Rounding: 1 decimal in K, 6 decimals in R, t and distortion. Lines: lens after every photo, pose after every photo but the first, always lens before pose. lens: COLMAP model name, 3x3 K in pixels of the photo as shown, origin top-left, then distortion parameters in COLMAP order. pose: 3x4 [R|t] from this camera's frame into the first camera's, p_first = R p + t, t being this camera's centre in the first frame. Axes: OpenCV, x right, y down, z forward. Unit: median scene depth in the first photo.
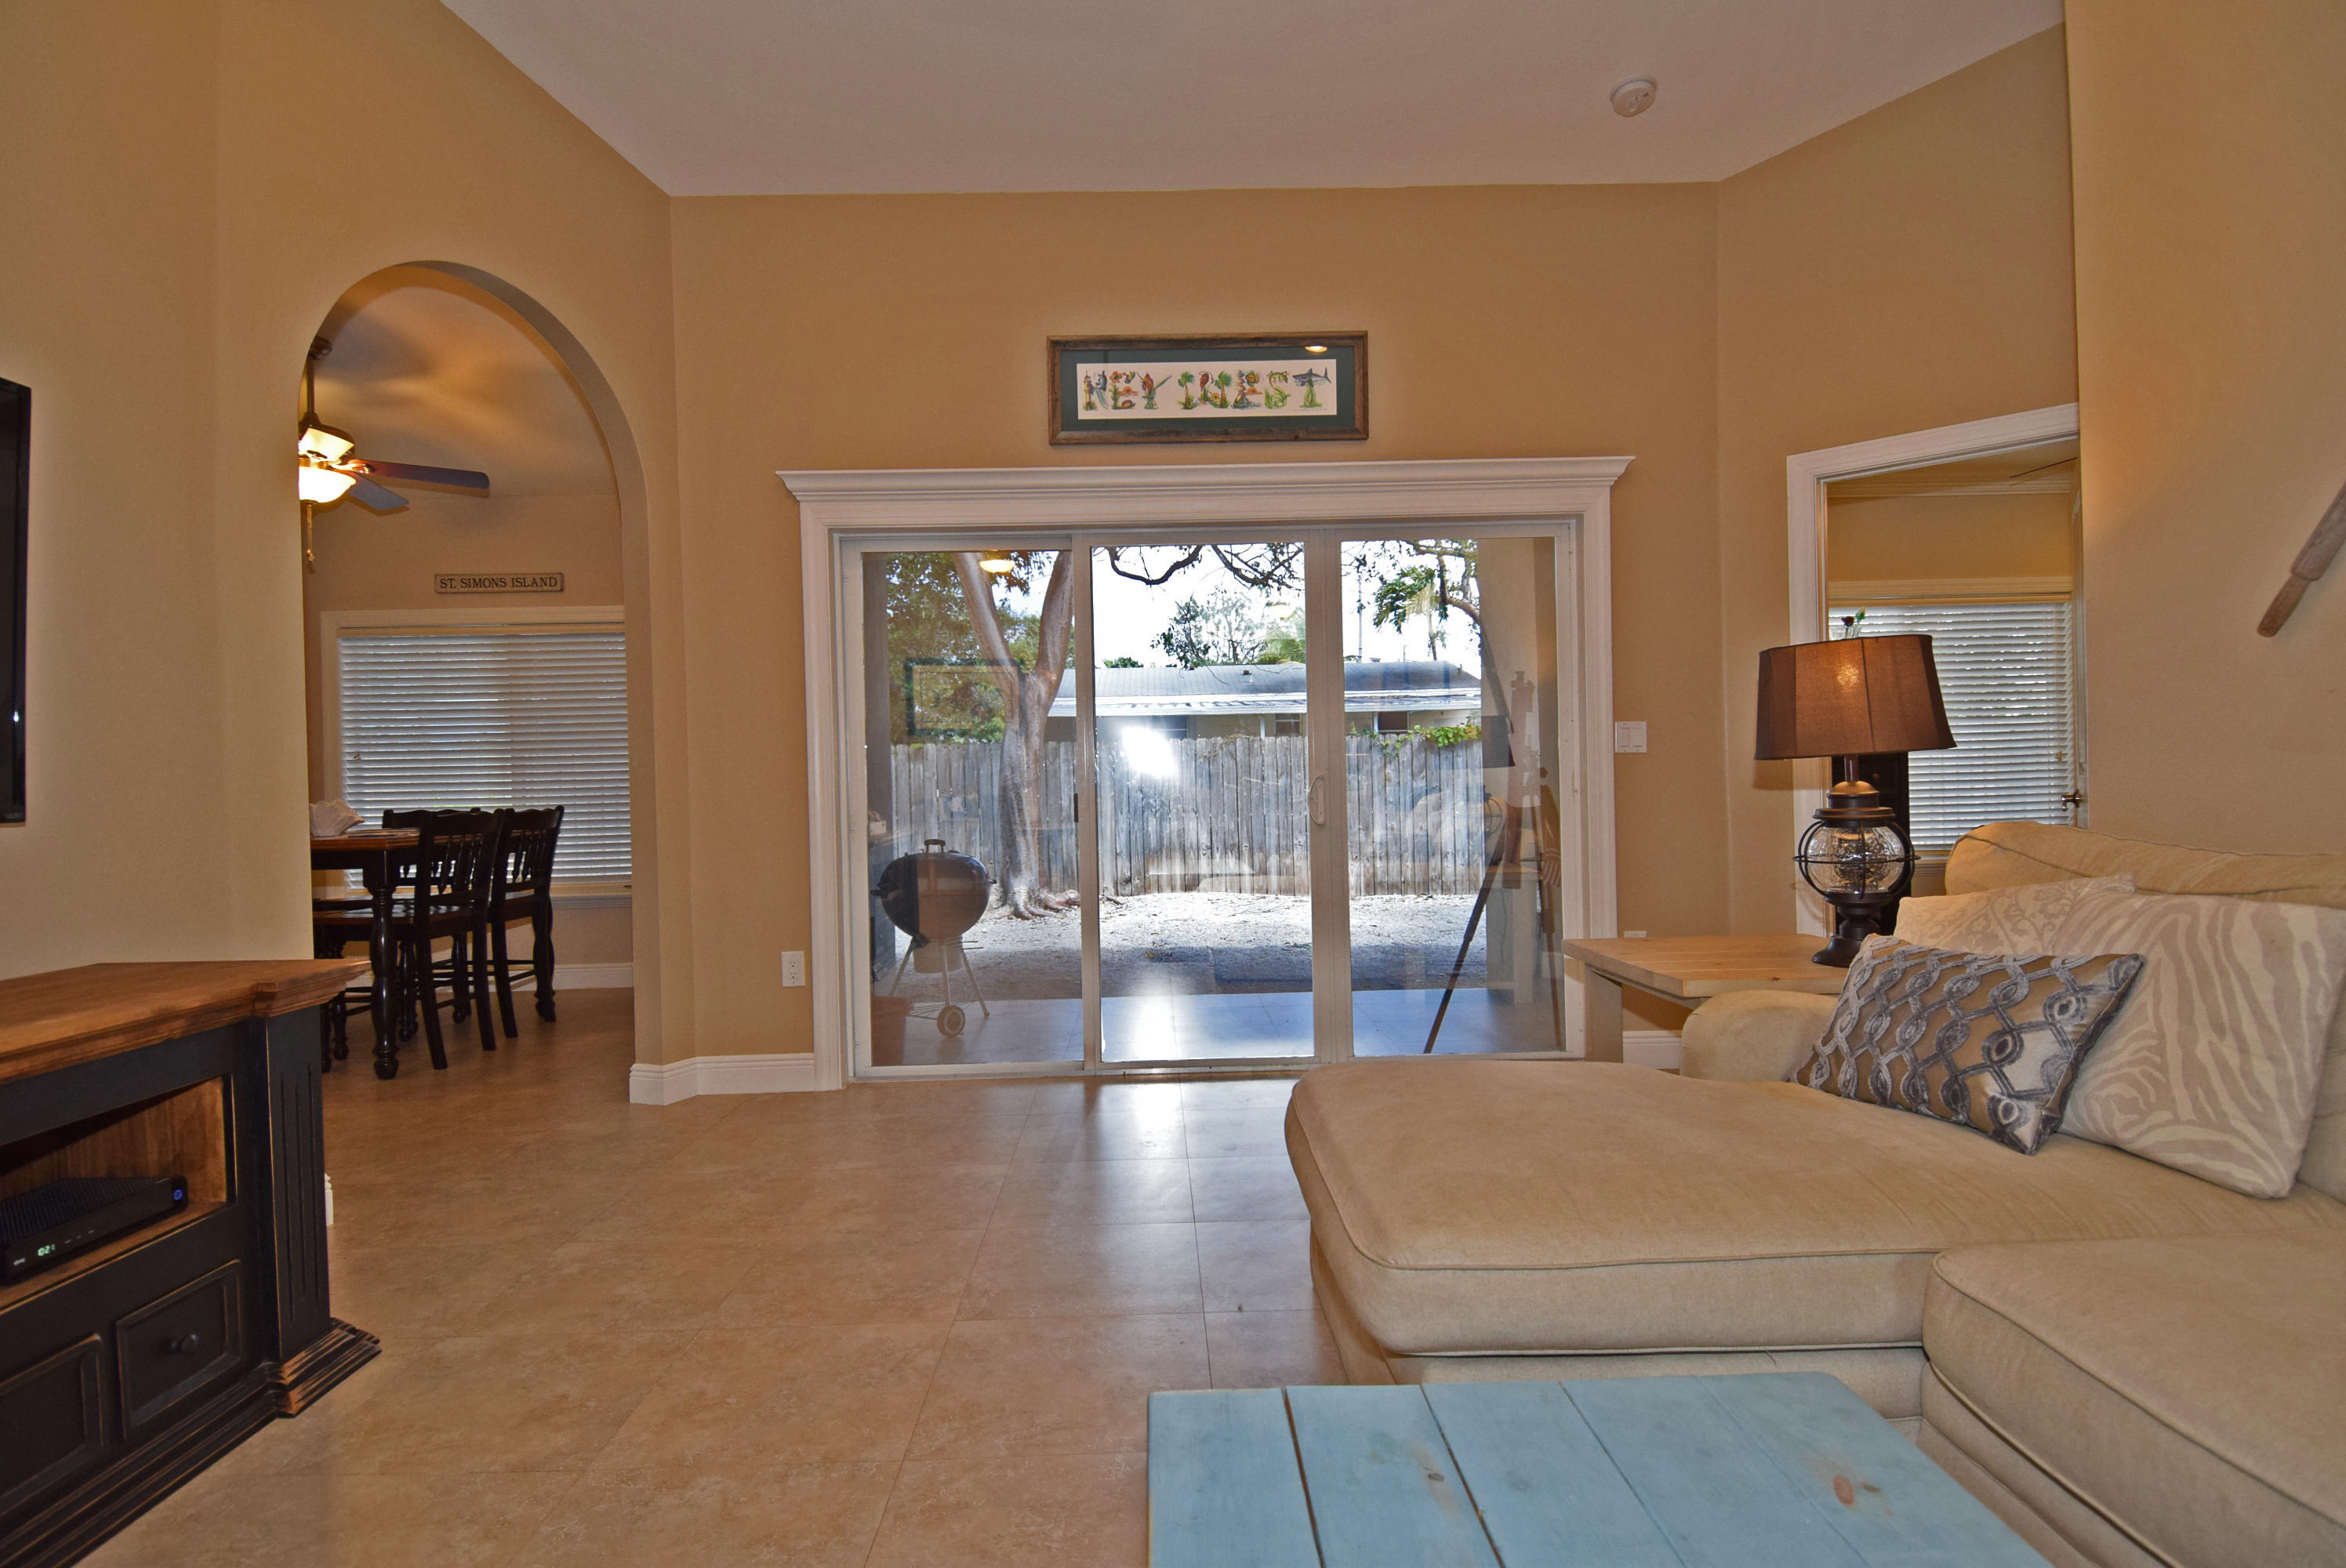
lens RADIAL K [[1222.5, 0, 1164.8], [0, 1222.5, 787.4], [0, 0, 1]] dist [0.040981, -0.047822]
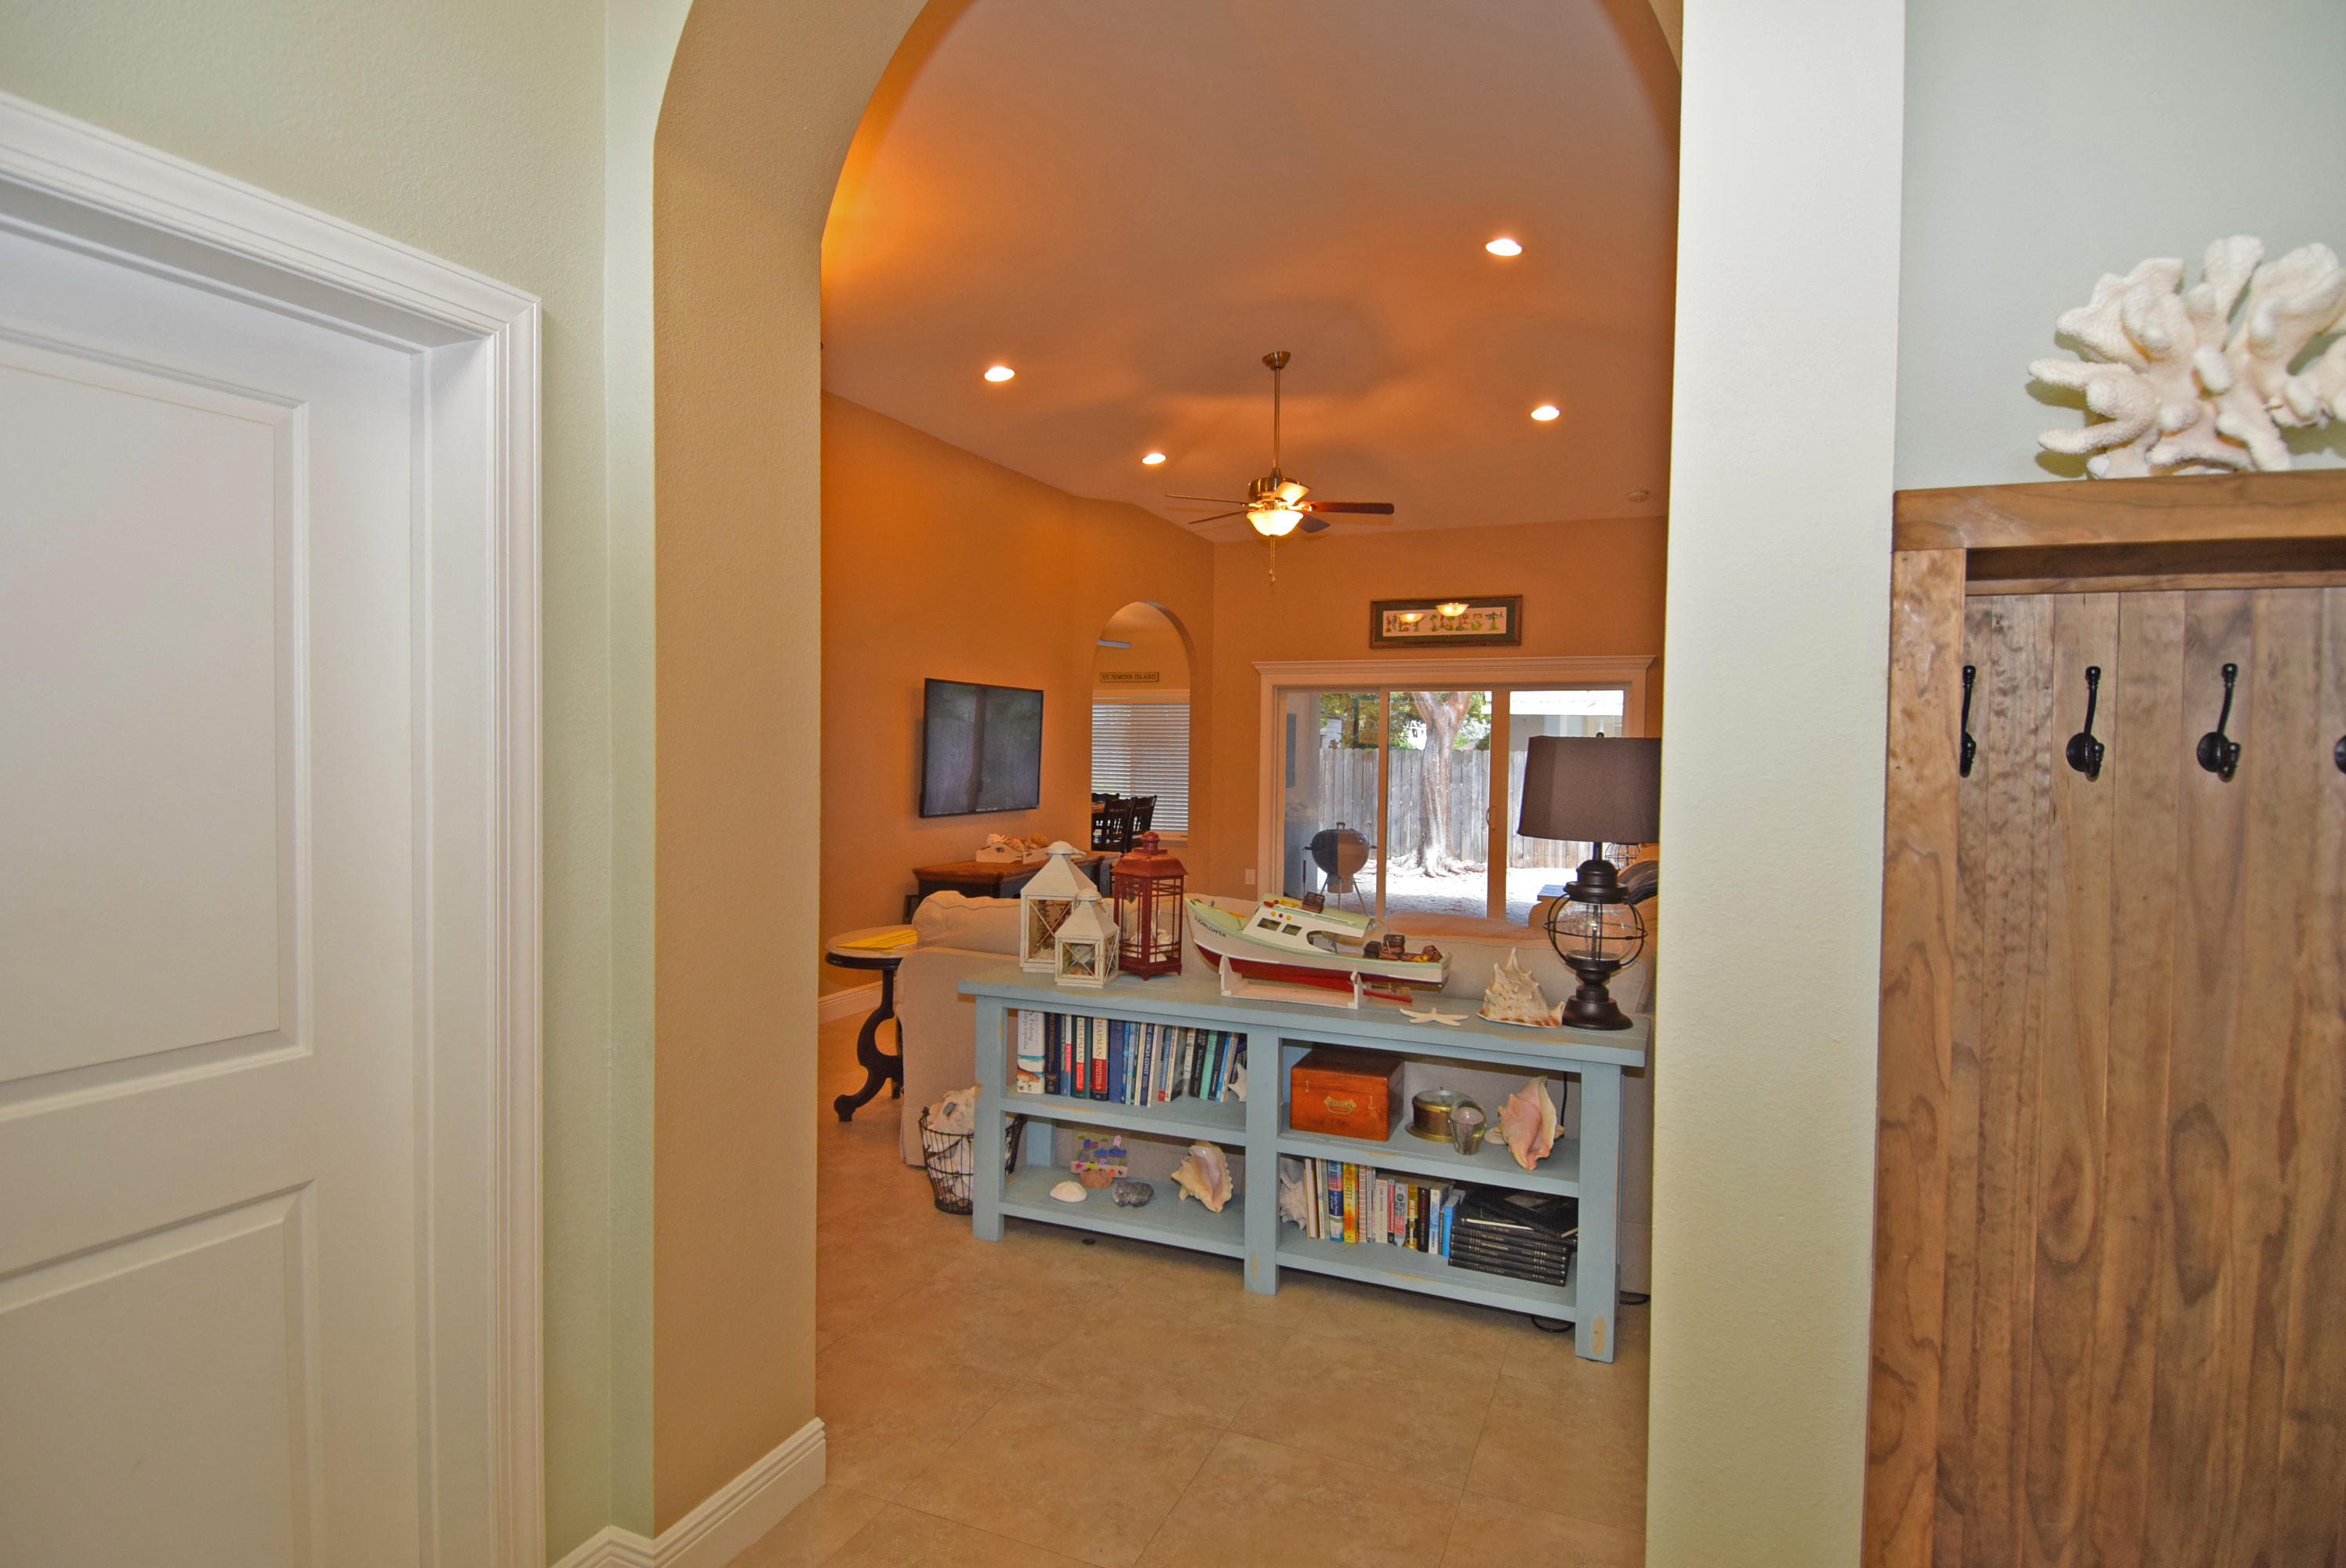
lens RADIAL K [[1222.5, 0, 1183.0], [0, 1222.5, 783.8], [0, 0, 1]] dist [0.040981, -0.047822]
pose [[0.916756, 0.046691, -0.396709, 0.360565], [-0.037954, 0.998834, 0.029851, -0.067842], [0.397640, -0.012309, 0.917459, -0.858628]]
